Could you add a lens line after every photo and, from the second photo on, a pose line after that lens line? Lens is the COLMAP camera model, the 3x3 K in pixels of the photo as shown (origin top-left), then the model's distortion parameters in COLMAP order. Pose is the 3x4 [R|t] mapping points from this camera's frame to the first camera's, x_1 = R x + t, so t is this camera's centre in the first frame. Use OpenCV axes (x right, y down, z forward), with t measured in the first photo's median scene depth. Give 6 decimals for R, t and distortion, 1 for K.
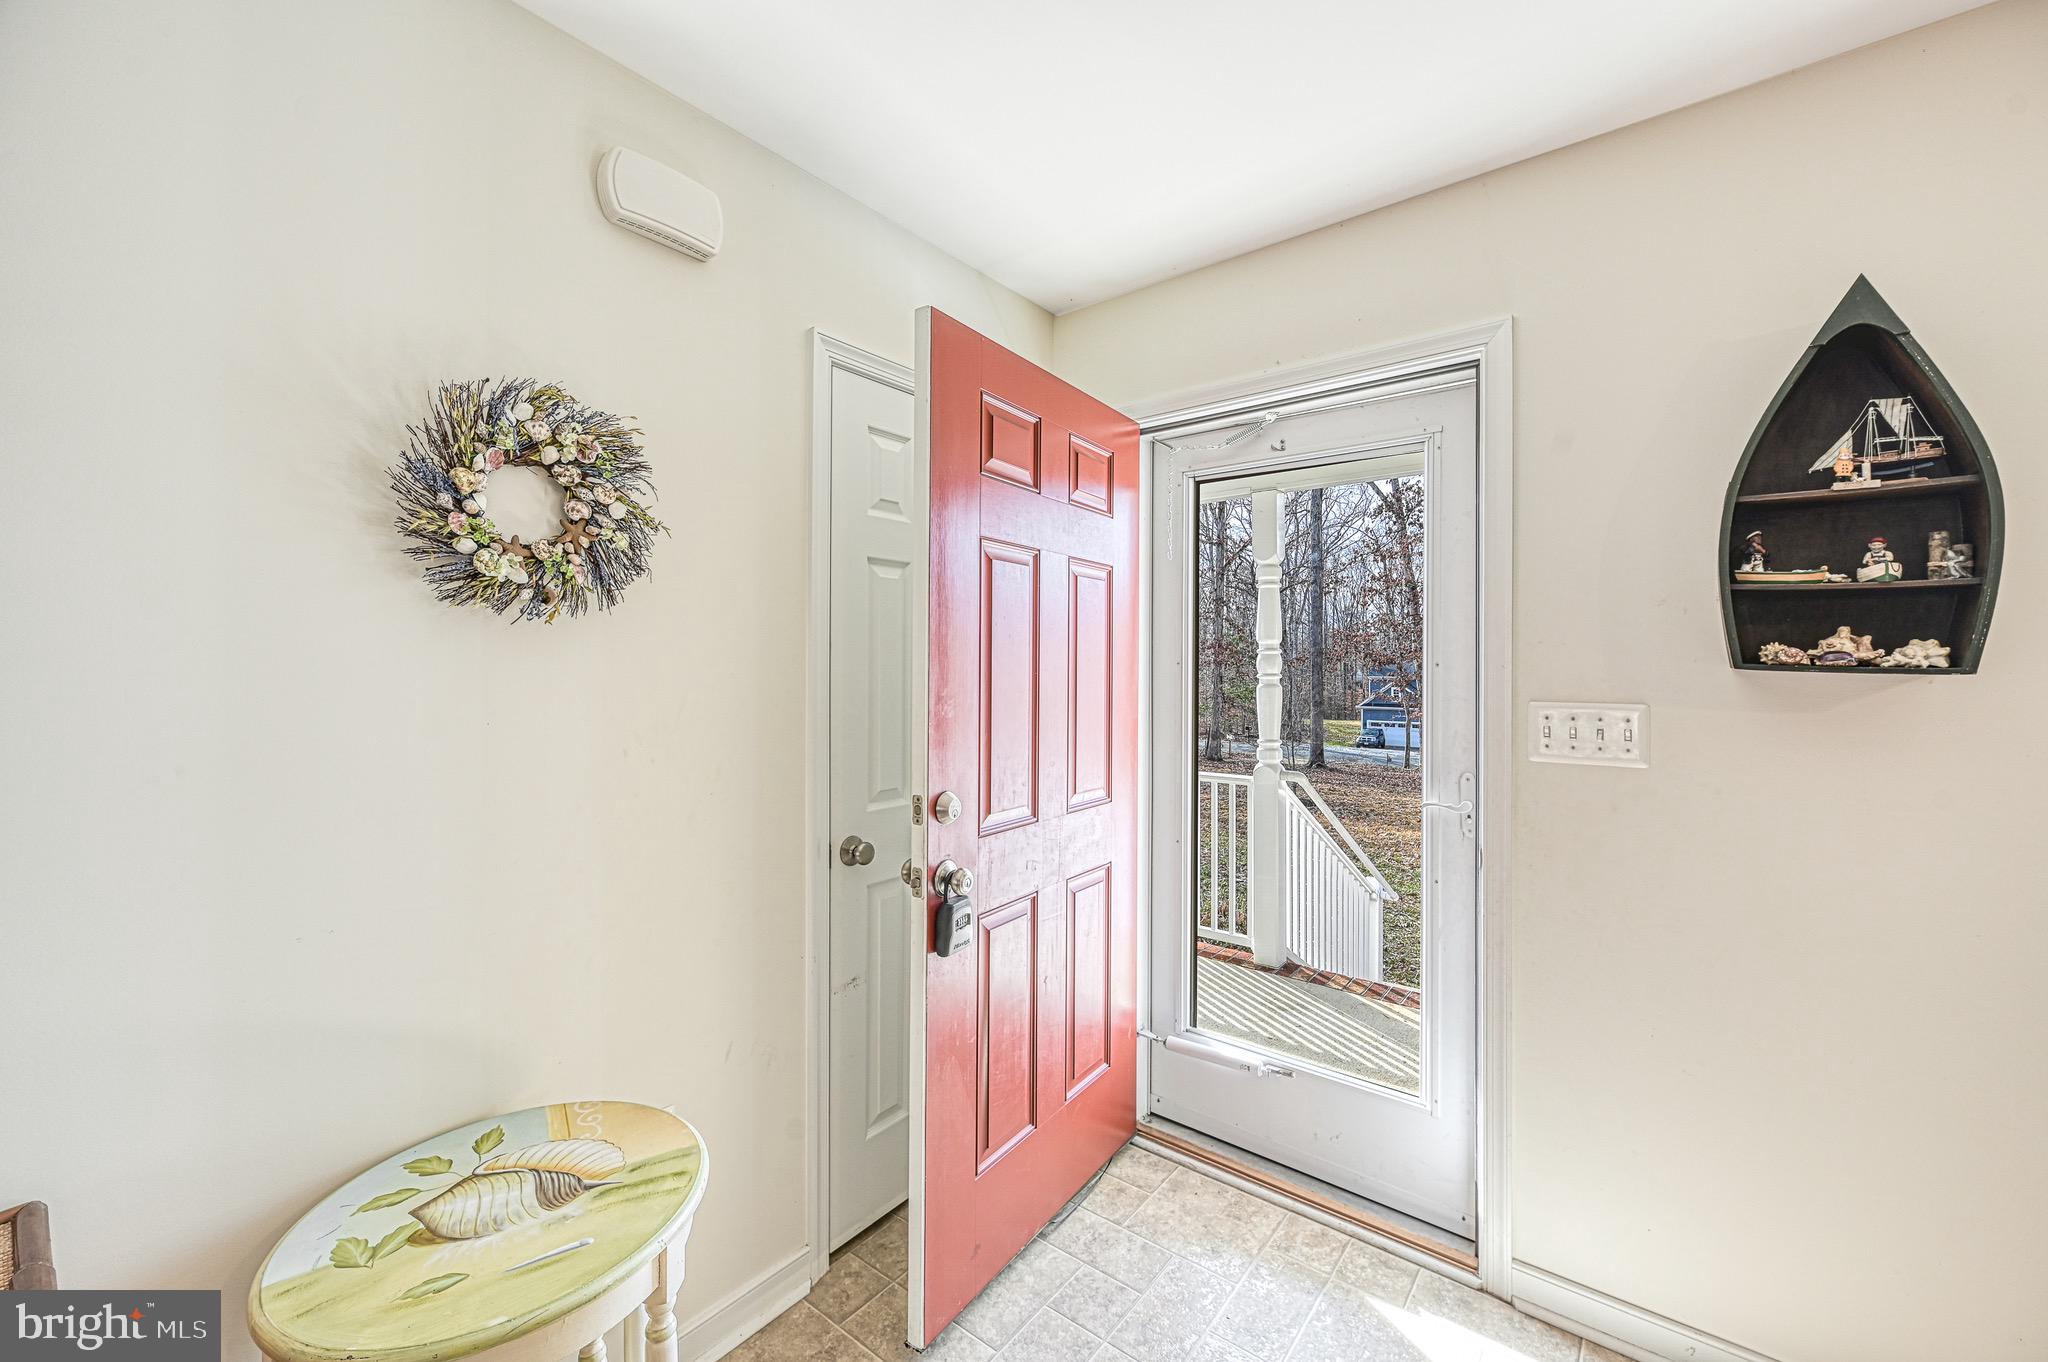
lens RADIAL K [[816.4, 0, 1035.1], [0, 816.4, 678.0], [0, 0, 1]] dist [-0.000966, 0.000656]
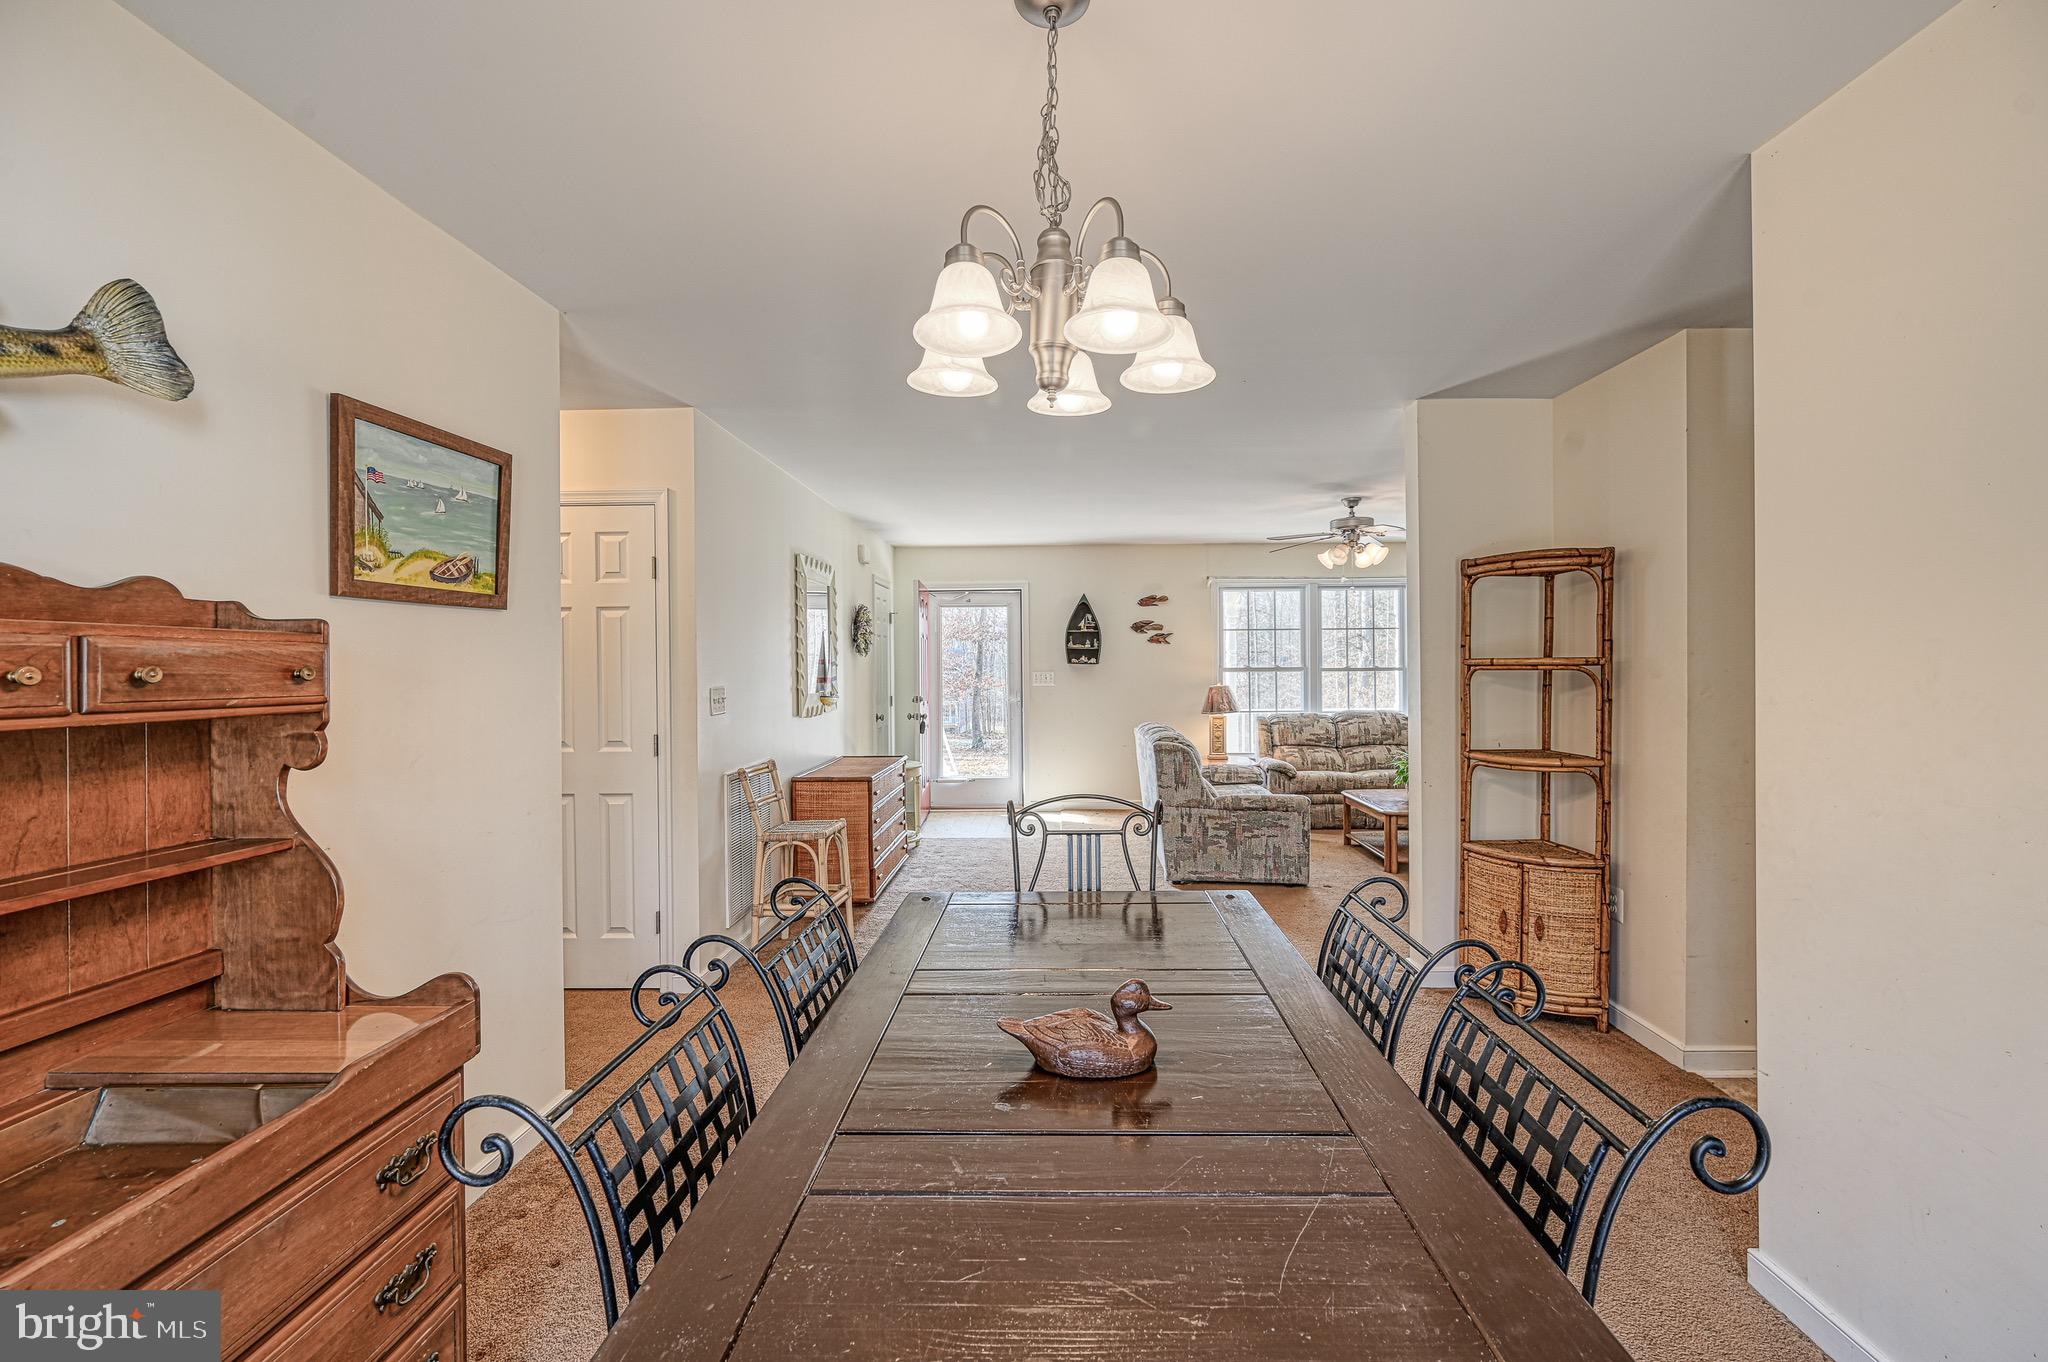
lens RADIAL K [[816.4, 0, 1055.6], [0, 816.4, 668.6], [0, 0, 1]] dist [-0.000966, 0.000656]
pose [[0.806829, -0.014002, 0.590619, -2.413543], [0.017808, 0.999841, -0.000623, 0.023974], [-0.590516, 0.011021, 0.806950, -3.337700]]
